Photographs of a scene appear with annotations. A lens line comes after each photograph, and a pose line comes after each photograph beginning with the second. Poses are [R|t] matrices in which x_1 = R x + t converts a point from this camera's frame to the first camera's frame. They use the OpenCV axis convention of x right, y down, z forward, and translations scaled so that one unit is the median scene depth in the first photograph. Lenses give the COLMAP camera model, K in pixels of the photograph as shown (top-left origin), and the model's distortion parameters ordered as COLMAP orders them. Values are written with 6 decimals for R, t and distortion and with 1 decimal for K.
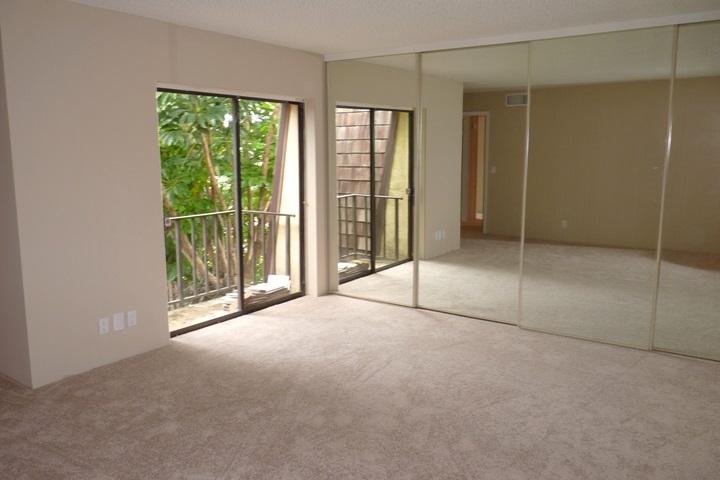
lens RADIAL K [[588.5, 0, 360.0], [0, 588.5, 240.0], [0, 0, 1]] dist [-0.007507, -0.002044]
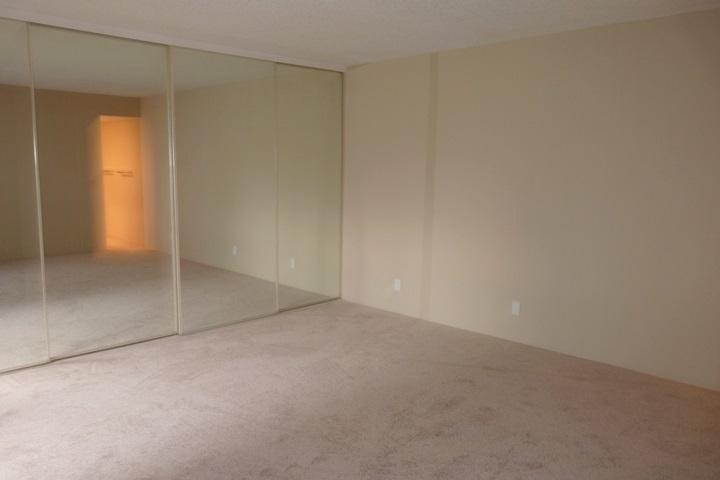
lens RADIAL K [[588.5, 0, 360.0], [0, 588.5, 240.0], [0, 0, 1]] dist [-0.007507, -0.002044]
pose [[0.156187, -0.139938, 0.977764, -0.627720], [0.129205, 0.984302, 0.120234, -0.092005], [-0.979240, 0.107553, 0.171816, 0.479332]]
